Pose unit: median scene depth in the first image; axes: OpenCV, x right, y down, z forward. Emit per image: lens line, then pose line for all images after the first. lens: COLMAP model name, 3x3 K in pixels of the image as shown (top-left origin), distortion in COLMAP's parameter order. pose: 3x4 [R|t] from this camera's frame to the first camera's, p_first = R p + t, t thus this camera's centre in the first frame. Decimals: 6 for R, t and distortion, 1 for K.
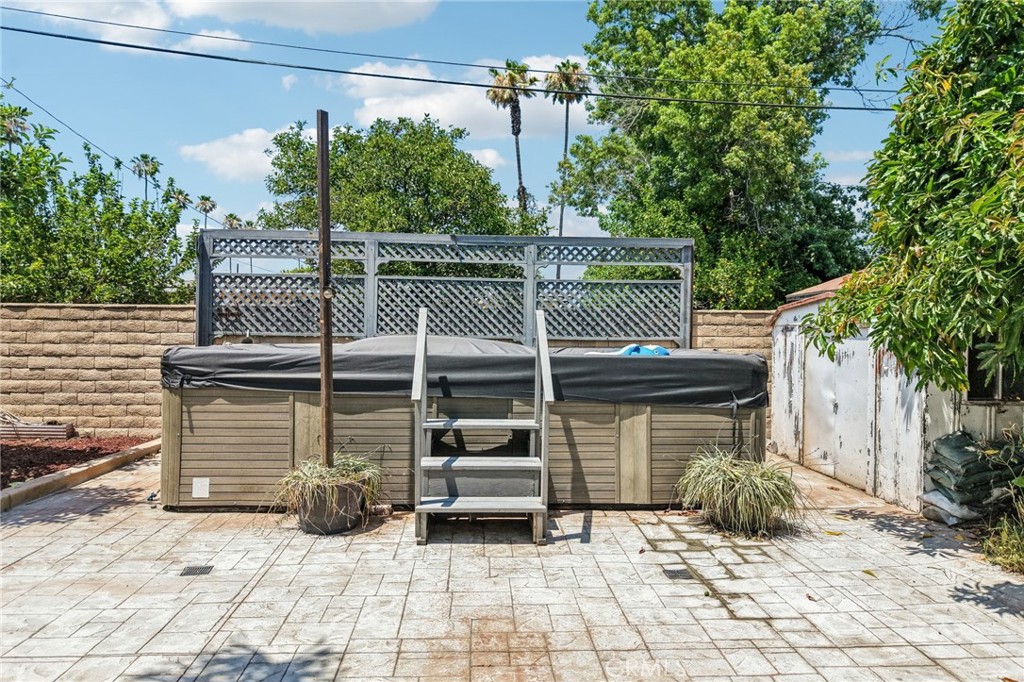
lens RADIAL K [[700.8, 0, 512.9], [0, 700.8, 340.9], [0, 0, 1]] dist [0.028432, -0.032654]
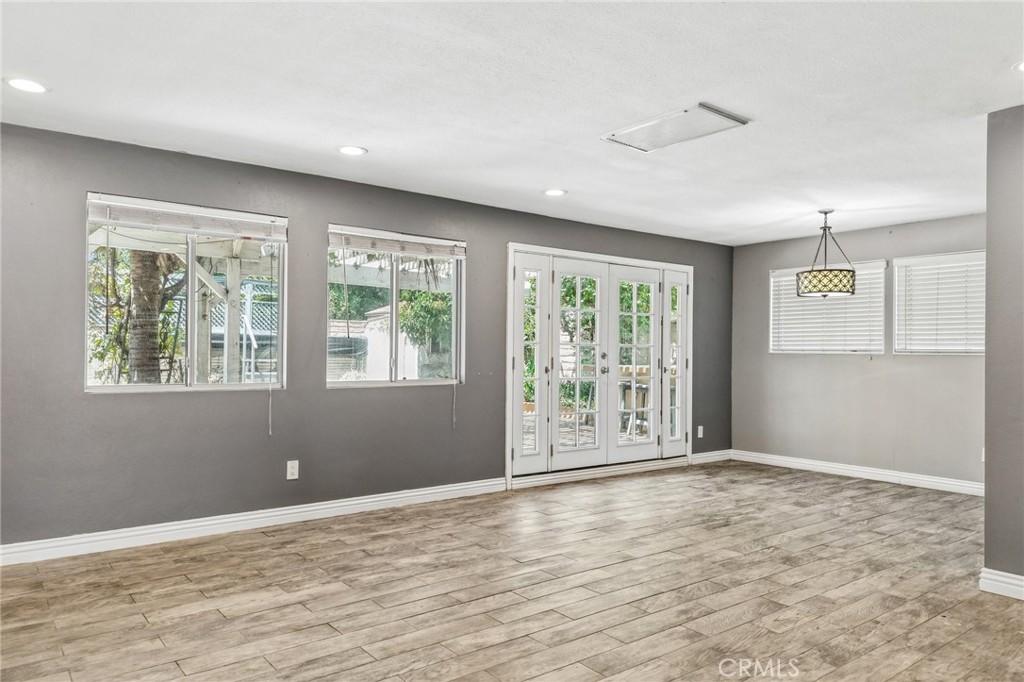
lens RADIAL K [[700.8, 0, 512.2], [0, 700.8, 344.0], [0, 0, 1]] dist [0.028432, -0.032654]
pose [[0.824845, 0.001917, 0.565356, -0.833764], [0.004141, 0.999947, -0.009431, 0.086781], [-0.565344, 0.010120, 0.824793, -1.820078]]
